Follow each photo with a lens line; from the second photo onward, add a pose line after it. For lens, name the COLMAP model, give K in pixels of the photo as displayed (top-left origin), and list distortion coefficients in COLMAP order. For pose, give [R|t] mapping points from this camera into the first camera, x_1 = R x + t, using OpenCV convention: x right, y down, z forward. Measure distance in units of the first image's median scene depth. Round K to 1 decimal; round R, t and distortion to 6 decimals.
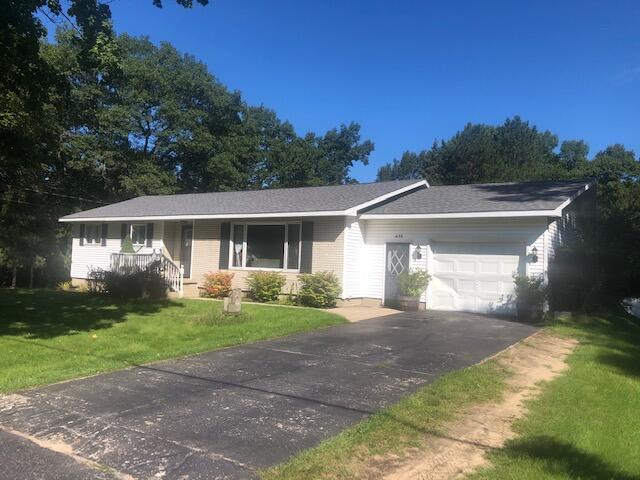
lens RADIAL K [[517.1, 0, 317.6], [0, 517.1, 239.3], [0, 0, 1]] dist [0.033814, -0.043925]
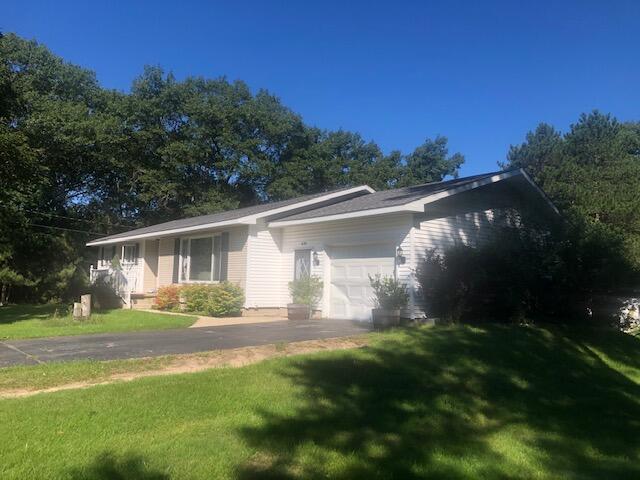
lens RADIAL K [[517.1, 0, 321.7], [0, 517.1, 240.7], [0, 0, 1]] dist [0.033814, -0.043925]
pose [[0.958980, -0.043017, -0.280190, 0.433240], [0.030135, 0.998288, -0.050127, 0.036755], [0.281867, 0.039627, 0.958635, 0.075525]]
